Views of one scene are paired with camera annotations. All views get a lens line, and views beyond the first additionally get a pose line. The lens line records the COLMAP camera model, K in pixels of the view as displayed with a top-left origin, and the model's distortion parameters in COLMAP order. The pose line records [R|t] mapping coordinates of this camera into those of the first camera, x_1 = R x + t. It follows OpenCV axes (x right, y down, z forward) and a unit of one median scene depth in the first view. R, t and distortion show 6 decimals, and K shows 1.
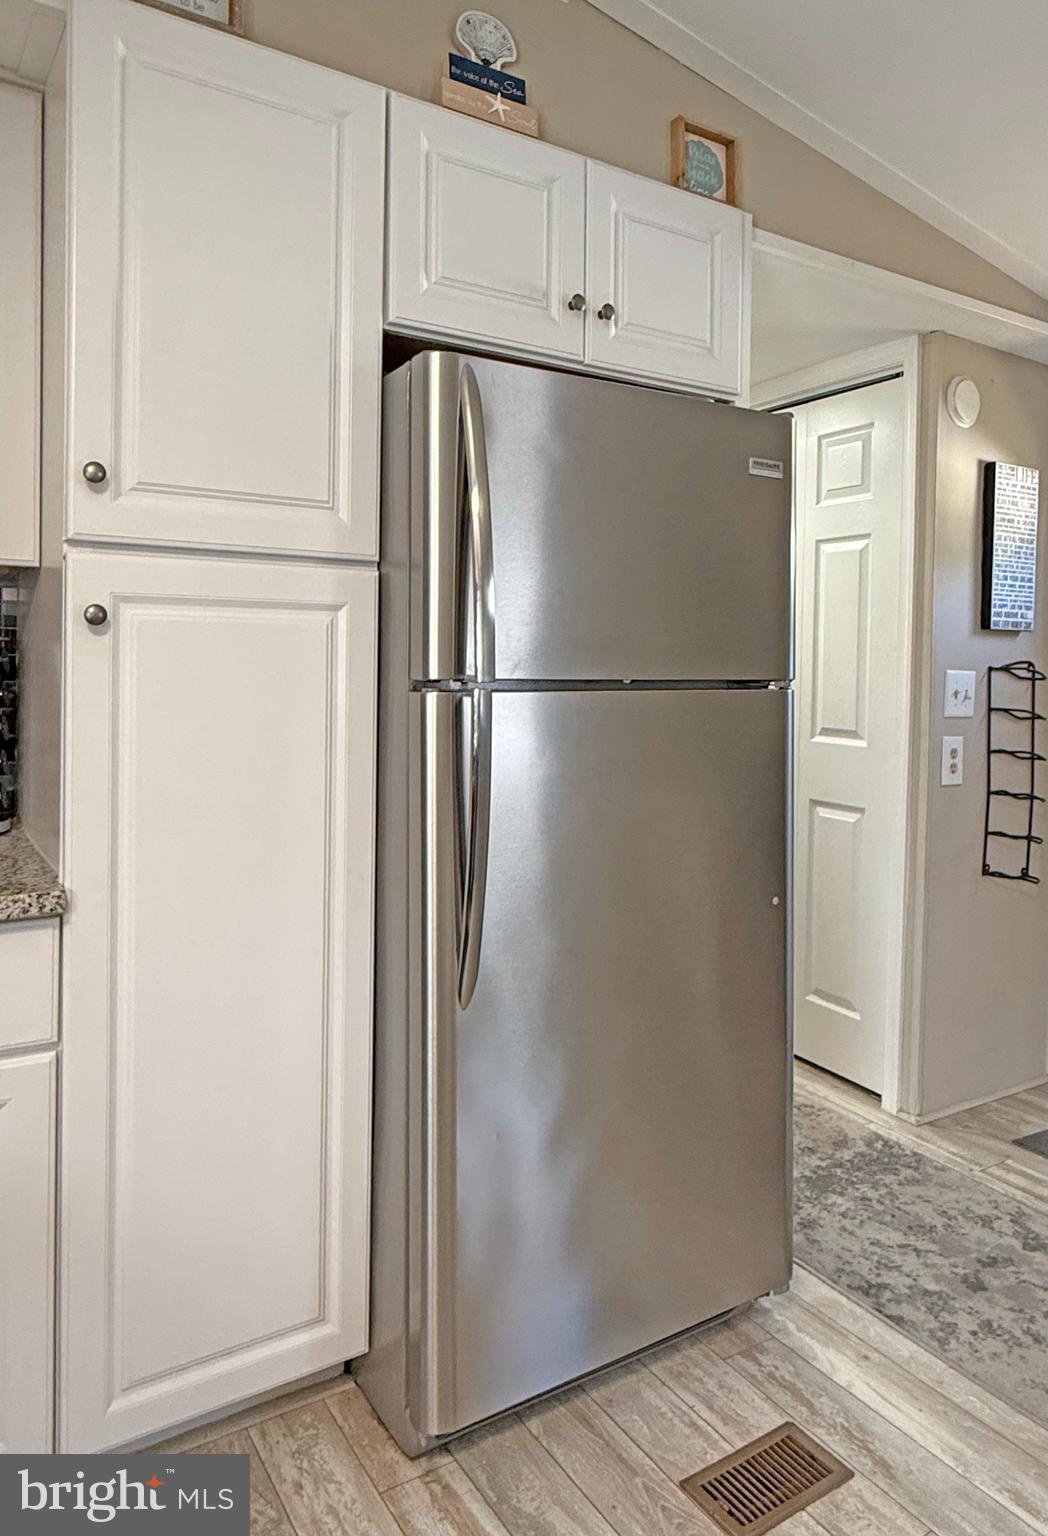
lens RADIAL K [[1022.9, 0, 548.9], [0, 1022.9, 683.7], [0, 0, 1]] dist [0.003262, 0.000899]
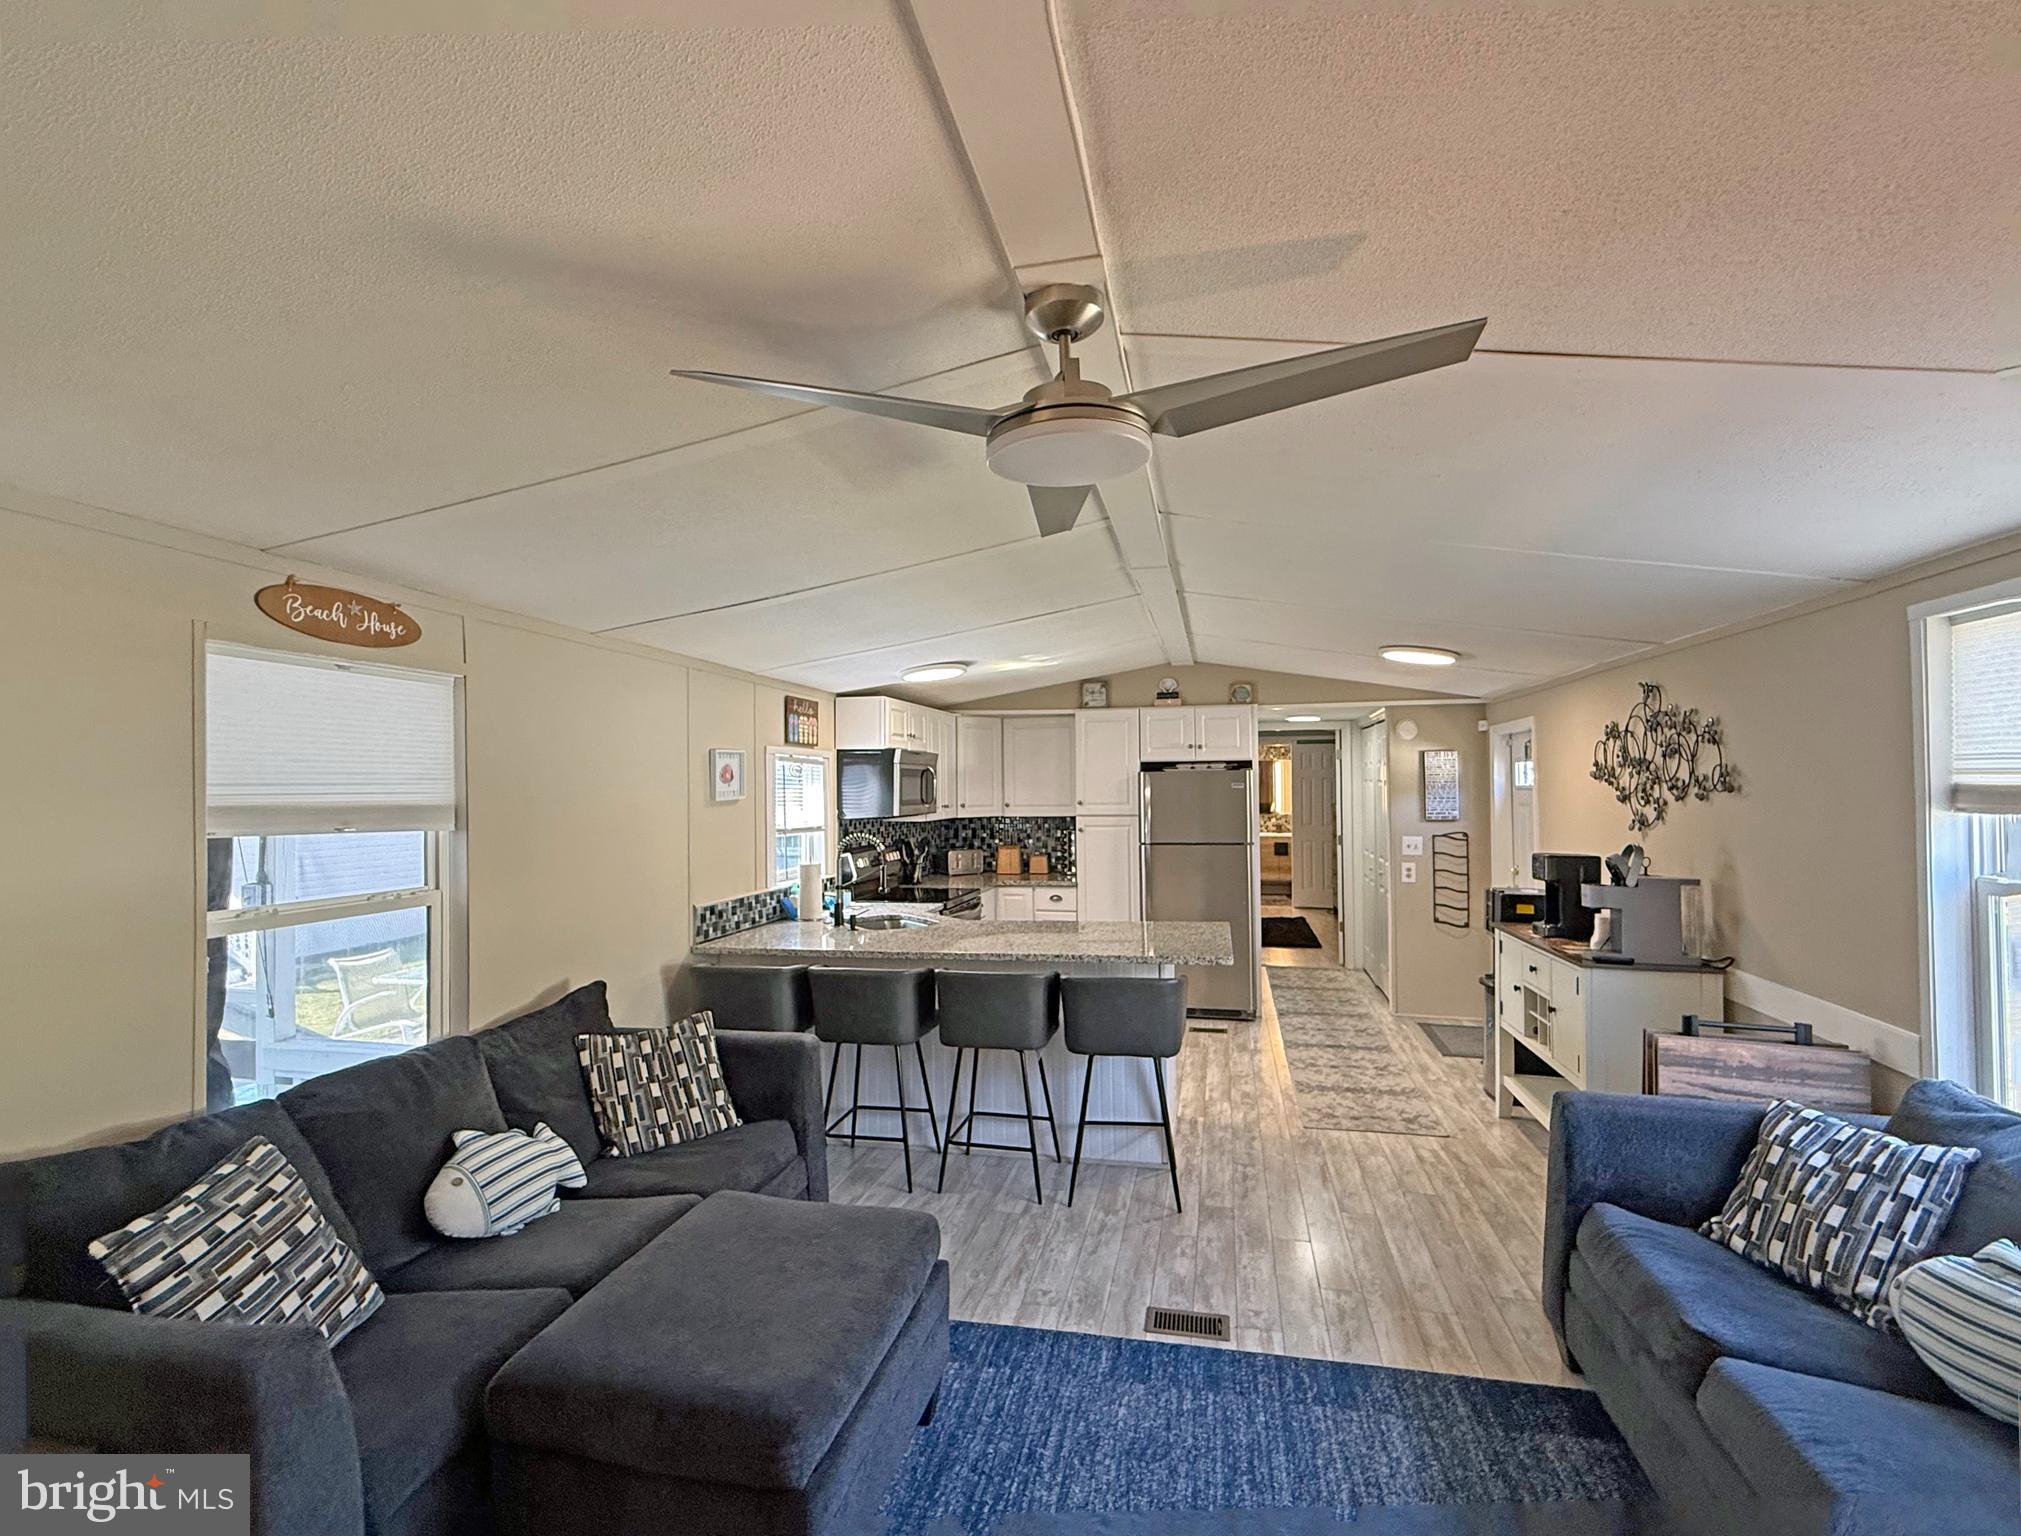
lens RADIAL K [[967.7, 0, 1010.7], [0, 967.7, 775.8], [0, 0, 1]] dist [0.000881, 0.000060]
pose [[0.703916, -0.025414, -0.709828, 1.407240], [0.003842, 0.999481, -0.031975, -0.089889], [0.710272, 0.019781, 0.703649, -1.365275]]
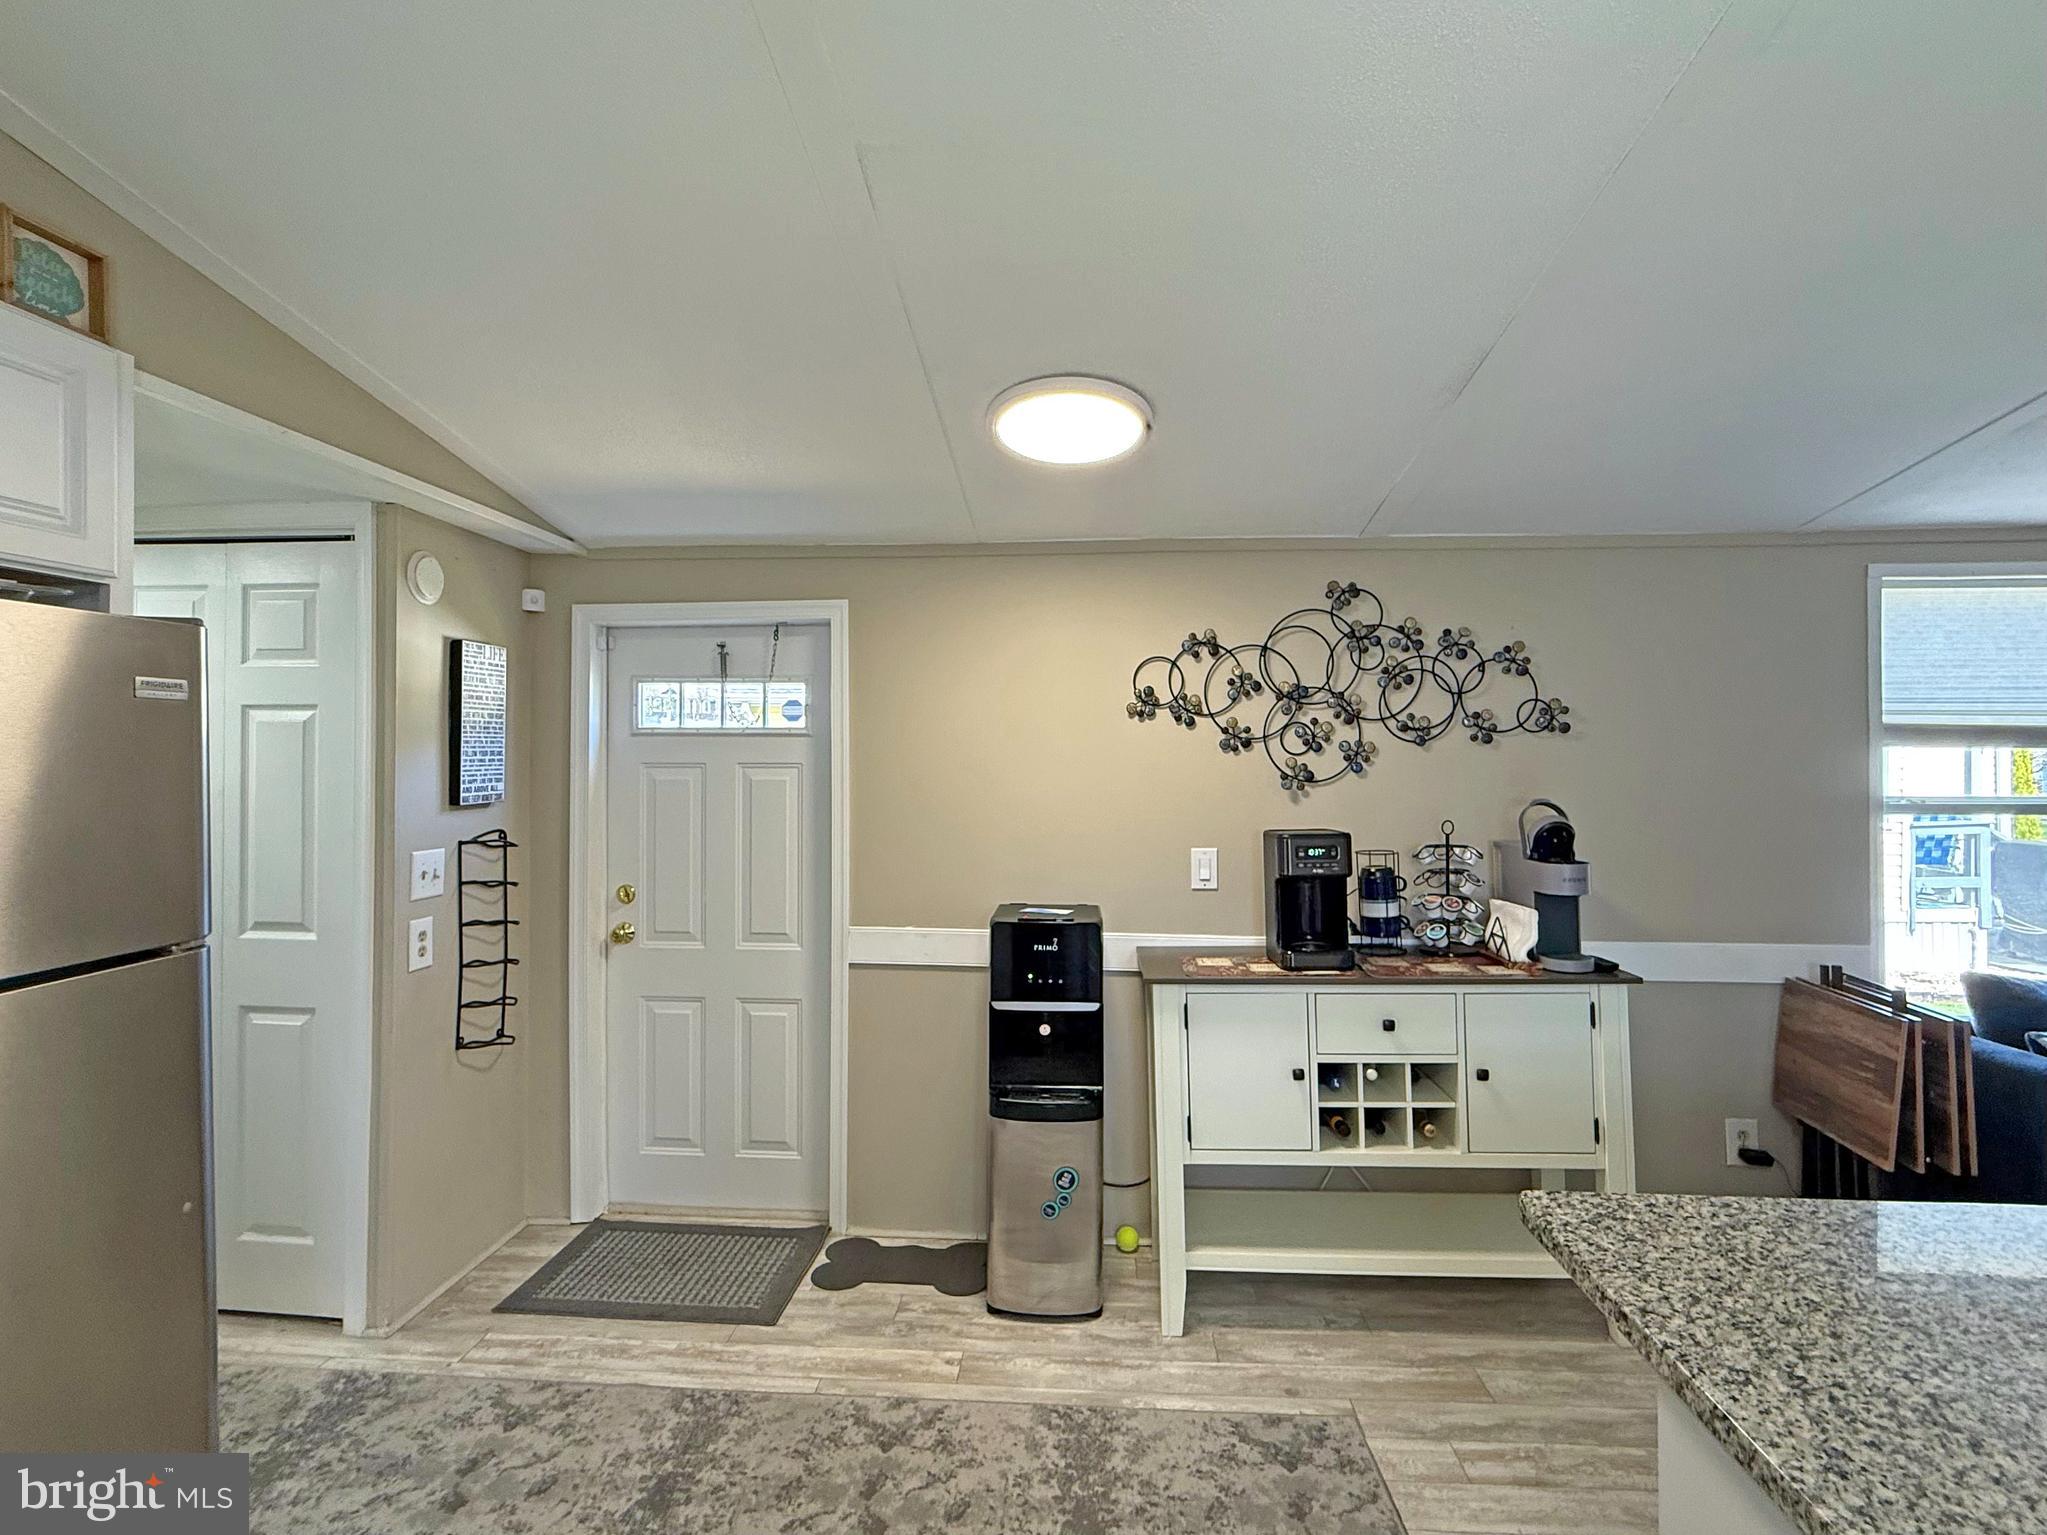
lens RADIAL K [[966.9, 0, 1023.0], [0, 966.9, 752.8], [0, 0, 1]] dist [-0.000594, 0.000281]
pose [[0.596559, -0.010265, 0.802504, 0.001227], [0.020724, 0.999782, -0.002617, -0.092618], [-0.802302, 0.018193, 0.596641, -0.008006]]
